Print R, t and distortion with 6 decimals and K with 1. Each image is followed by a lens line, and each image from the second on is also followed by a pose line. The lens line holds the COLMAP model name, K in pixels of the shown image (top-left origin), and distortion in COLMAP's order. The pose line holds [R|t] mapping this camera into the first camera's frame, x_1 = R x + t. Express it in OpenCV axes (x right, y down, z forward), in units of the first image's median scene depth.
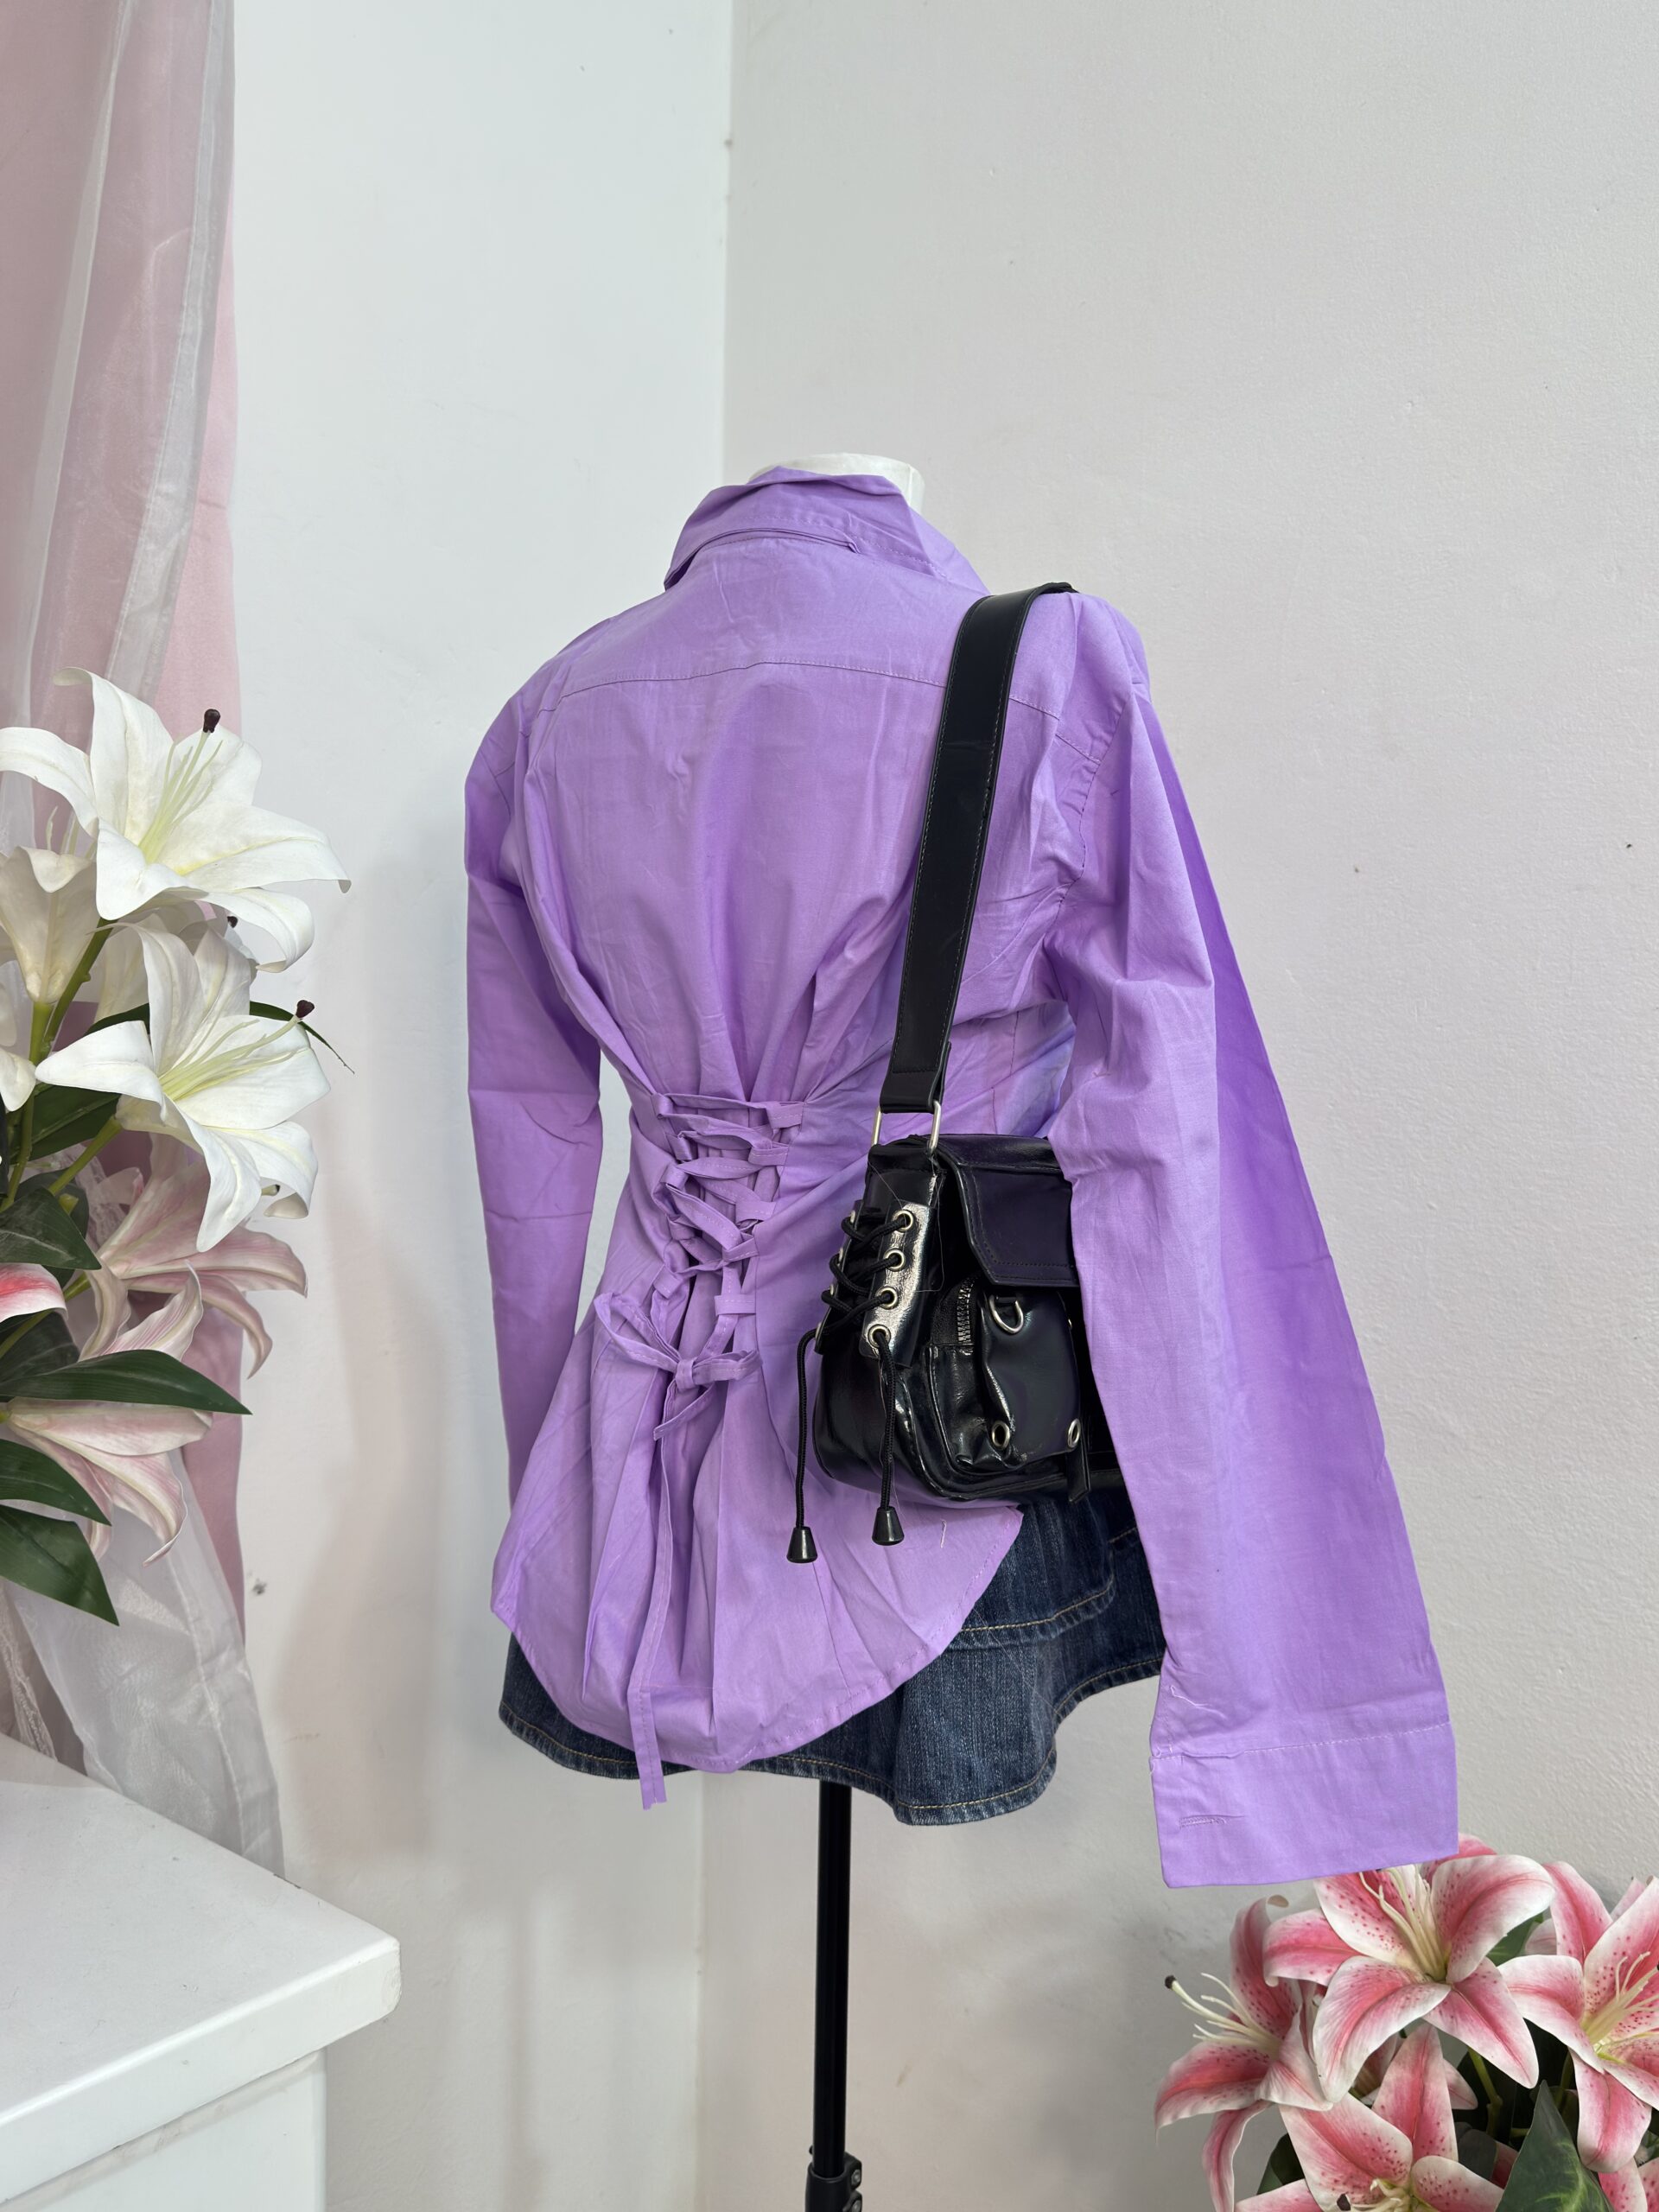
lens RADIAL K [[1842.8, 0, 839.1], [0, 1842.8, 1100.3], [0, 0, 1]] dist [-0.018078, -0.015394]
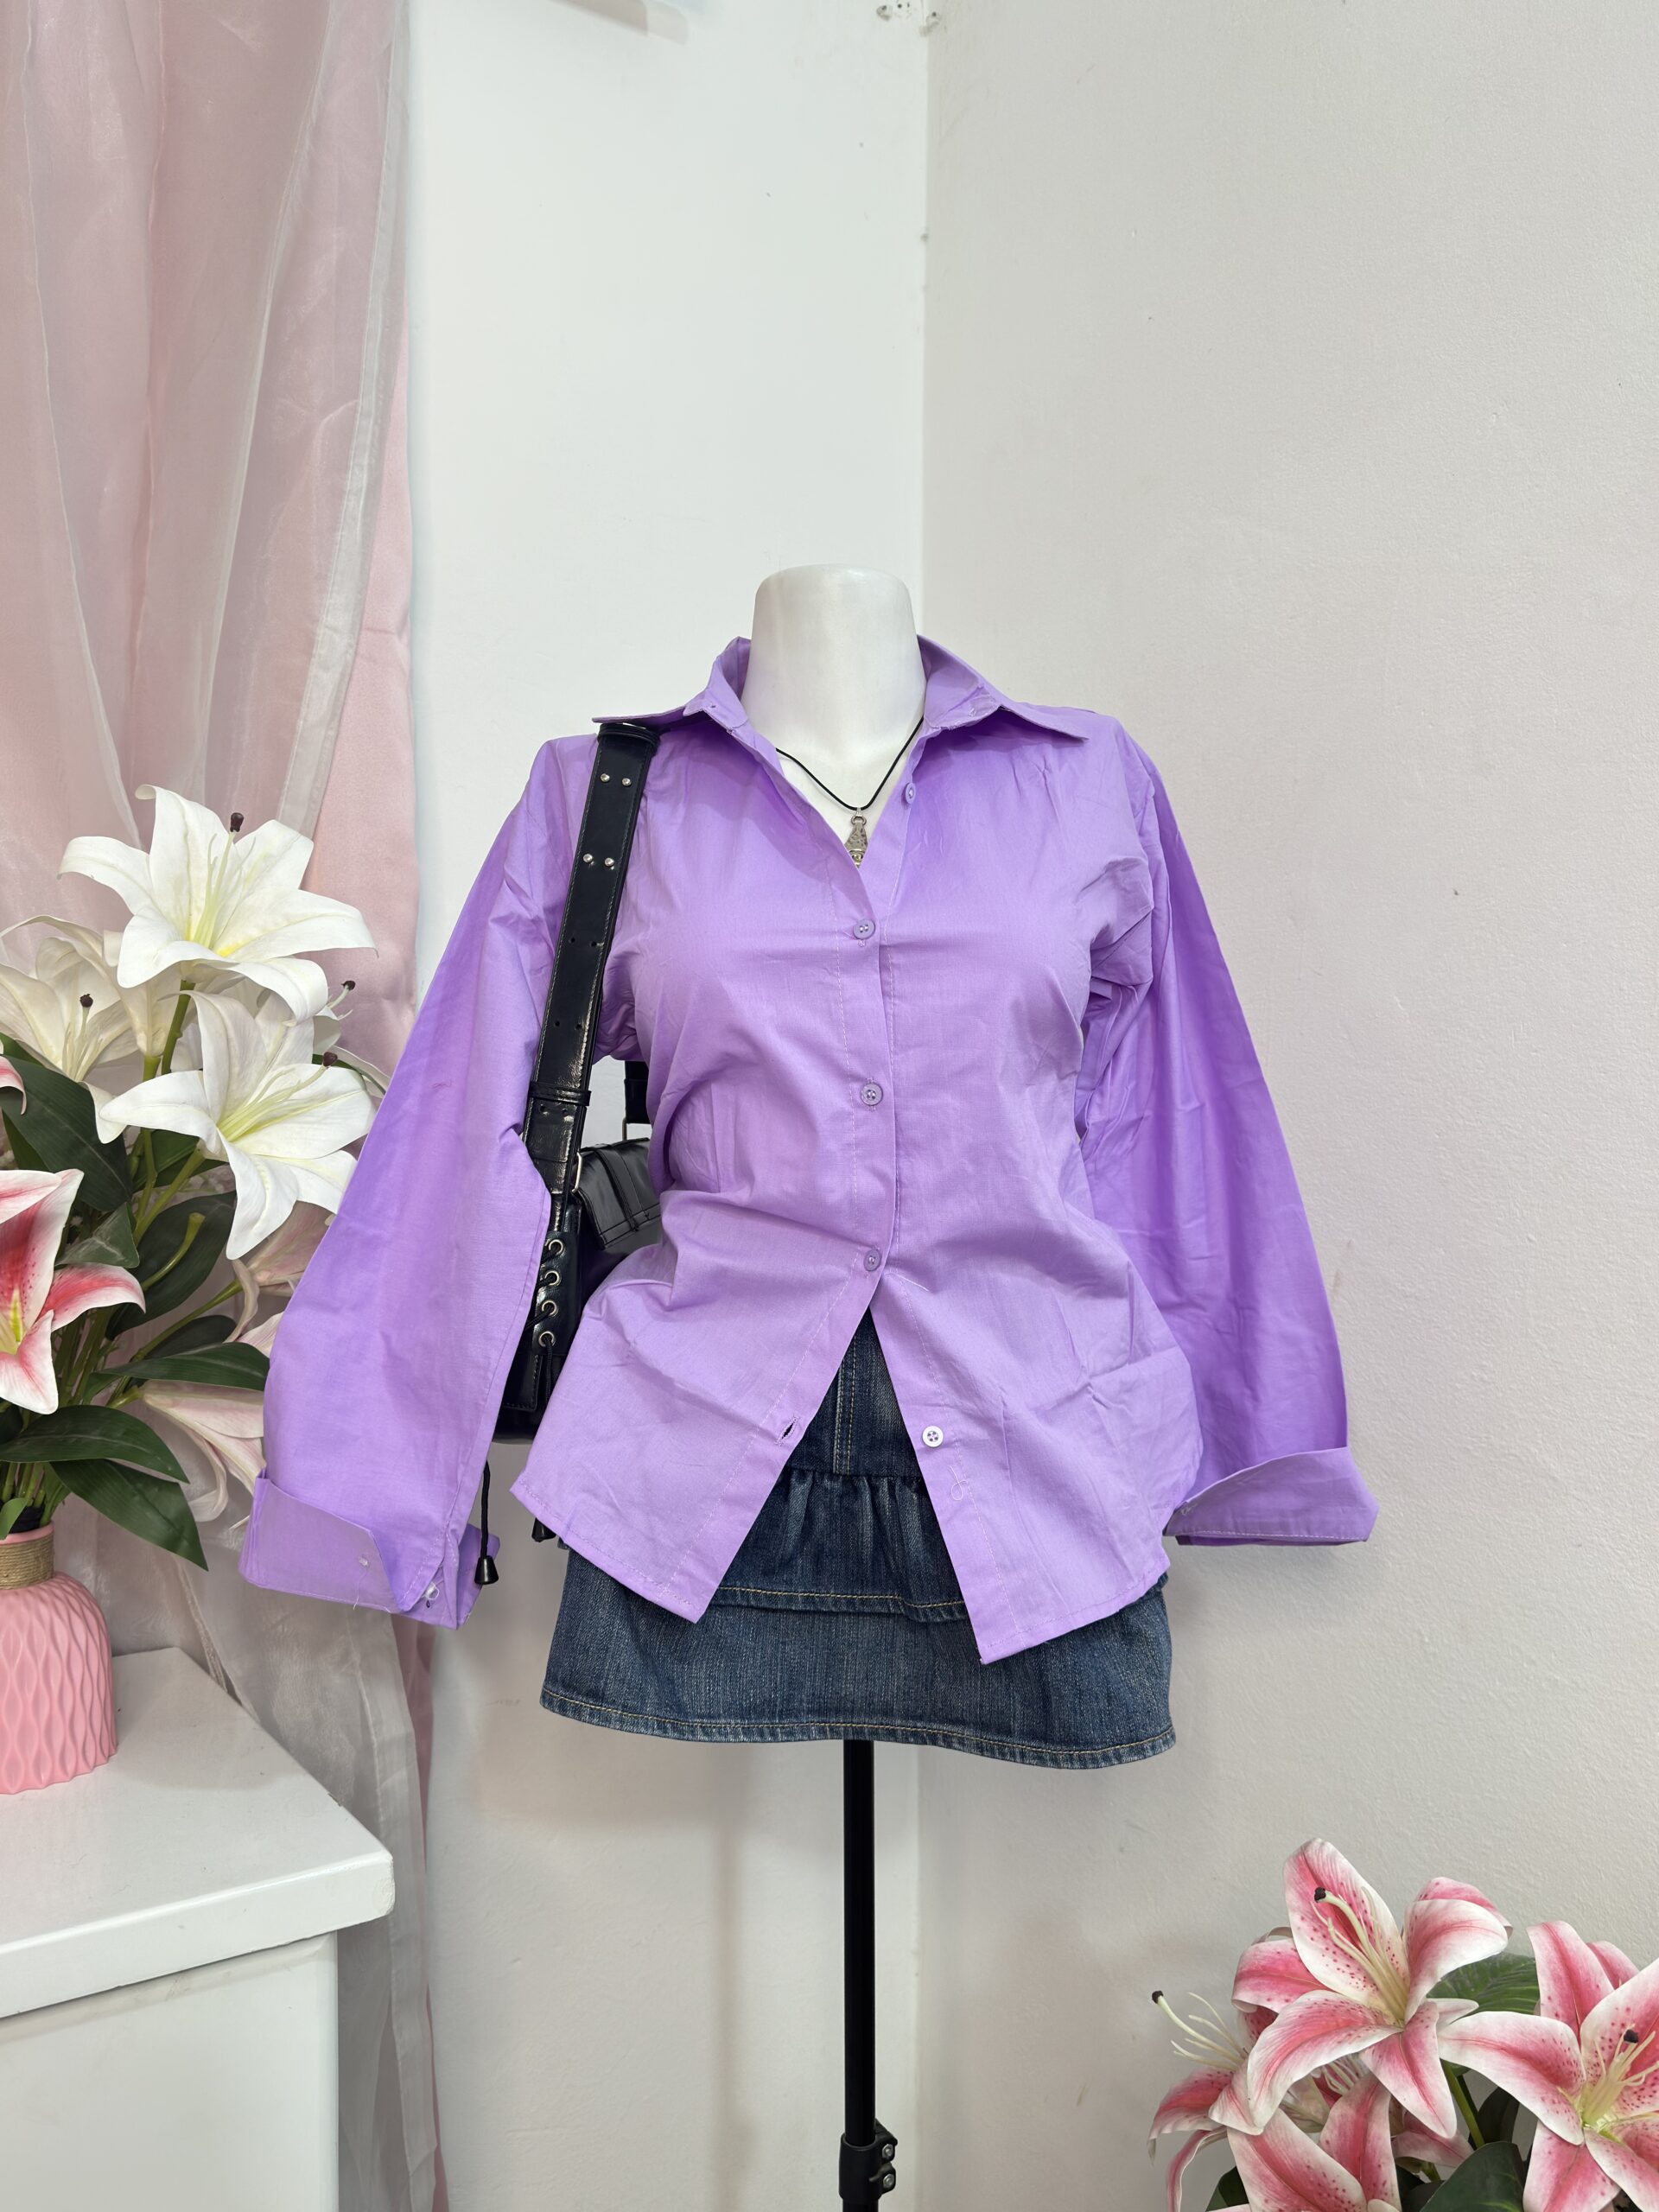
lens RADIAL K [[1842.8, 0, 821.1], [0, 1842.8, 1098.2], [0, 0, 1]] dist [-0.018078, -0.015394]
pose [[0.954455, -0.014156, -0.298020, 0.304633], [0.006187, 0.999598, -0.027665, 0.010049], [0.298291, 0.024561, 0.954159, -0.034907]]
